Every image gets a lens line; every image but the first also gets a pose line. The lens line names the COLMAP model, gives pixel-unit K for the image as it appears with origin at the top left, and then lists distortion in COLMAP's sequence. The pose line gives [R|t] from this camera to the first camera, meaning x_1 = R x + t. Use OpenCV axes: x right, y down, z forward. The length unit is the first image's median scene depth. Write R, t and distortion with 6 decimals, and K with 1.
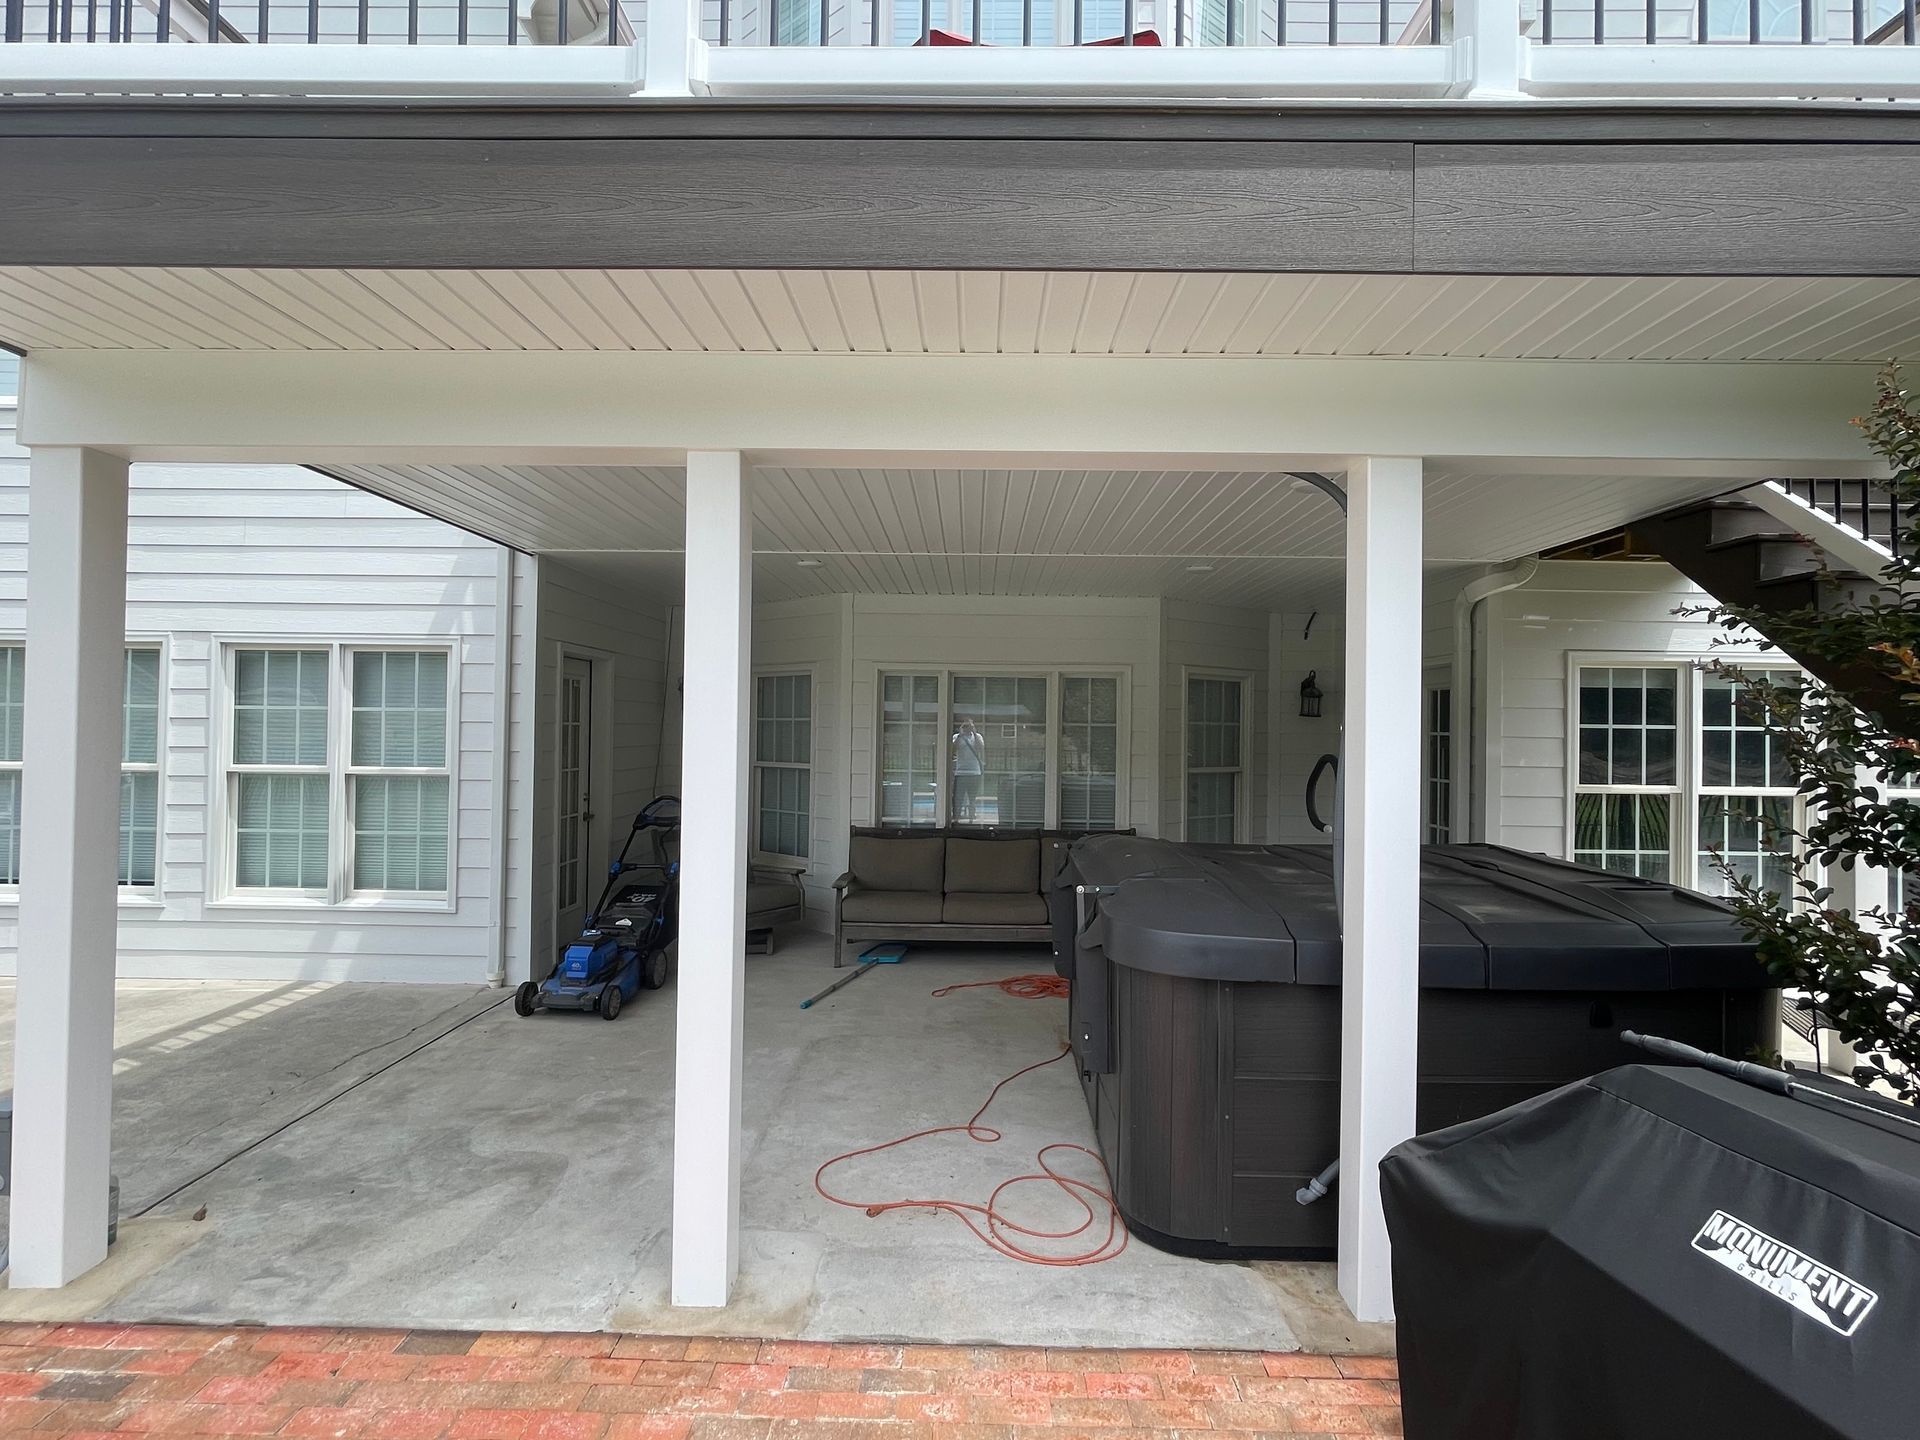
lens RADIAL K [[954.7, 0, 956.2], [0, 954.7, 718.5], [0, 0, 1]] dist [-0.004184, 0.000593]
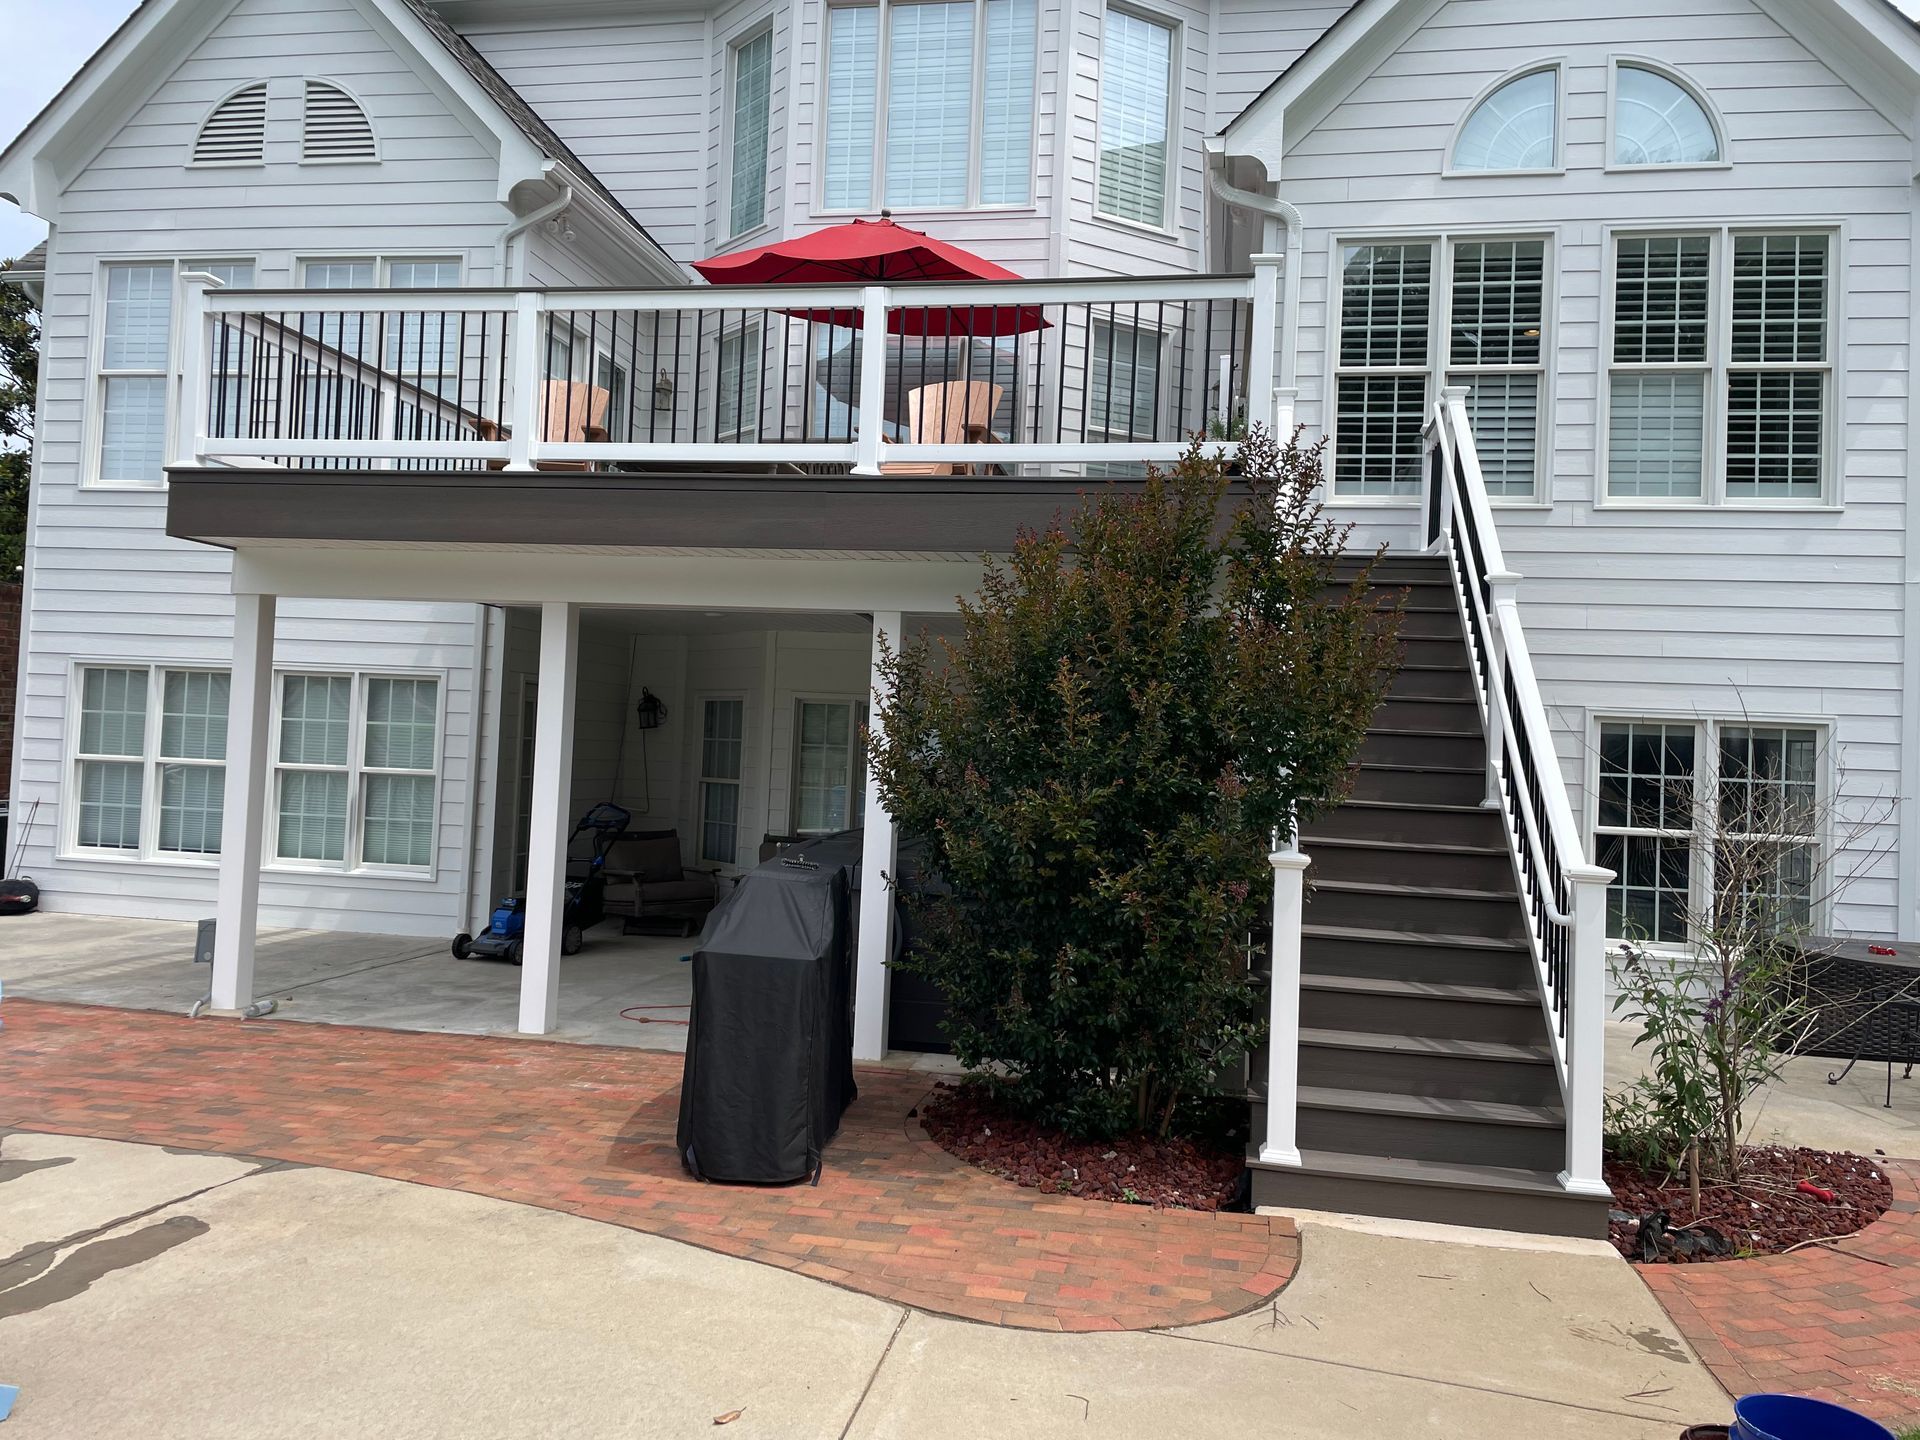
lens RADIAL K [[1433.0, 0, 950.4], [0, 1433.0, 700.0], [0, 0, 1]] dist [0.061498, -0.069234]
pose [[0.986406, 0.021906, -0.162860, 0.497615], [-0.026685, 0.999273, -0.027213, -0.008687], [0.162146, 0.031189, 0.986274, -0.859897]]
